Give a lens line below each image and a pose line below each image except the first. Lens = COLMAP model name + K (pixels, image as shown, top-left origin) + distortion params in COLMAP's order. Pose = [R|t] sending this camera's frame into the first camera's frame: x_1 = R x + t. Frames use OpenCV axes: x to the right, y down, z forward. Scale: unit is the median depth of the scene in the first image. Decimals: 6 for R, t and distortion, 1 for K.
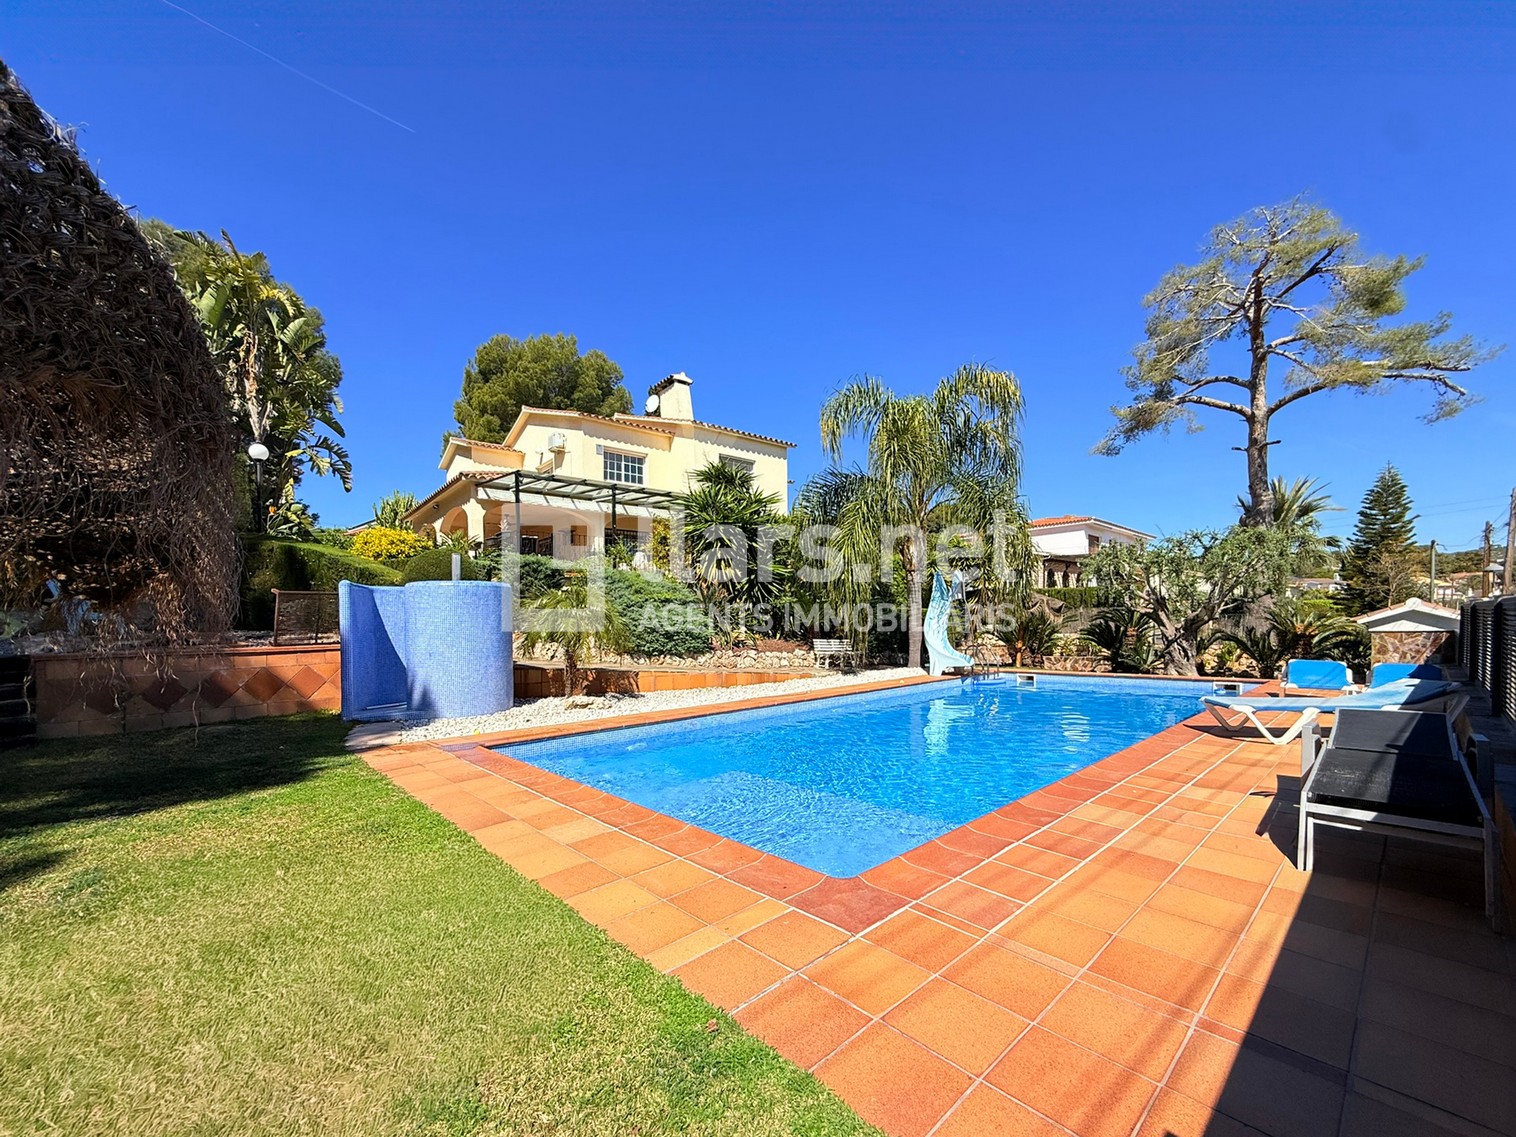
lens RADIAL K [[601.9, 0, 758.1], [0, 601.9, 612.4], [0, 0, 1]] dist [-0.000719, -0.000299]
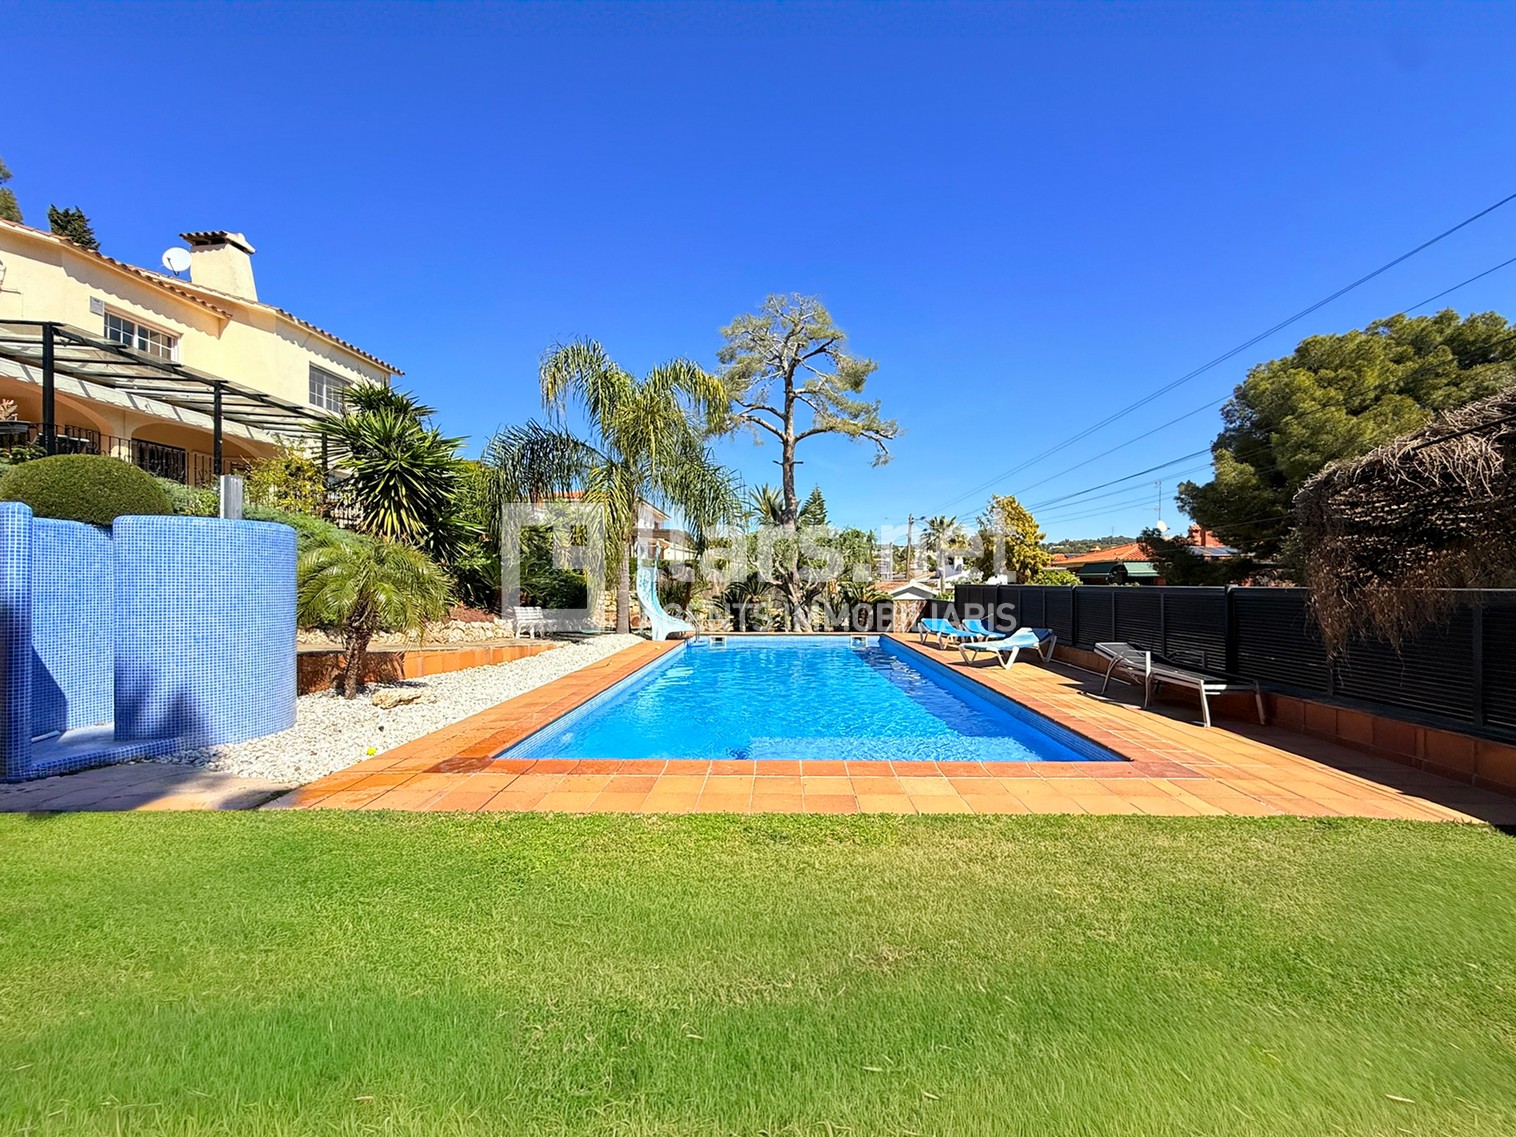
lens RADIAL K [[612.9, 0, 753.9], [0, 612.9, 558.0], [0, 0, 1]] dist [0.000616, 0.000054]
pose [[0.713516, 0.048149, 0.698983, -0.206903], [-0.027946, 0.998798, -0.040274, -0.001007], [-0.700082, 0.009203, 0.714004, 0.062444]]
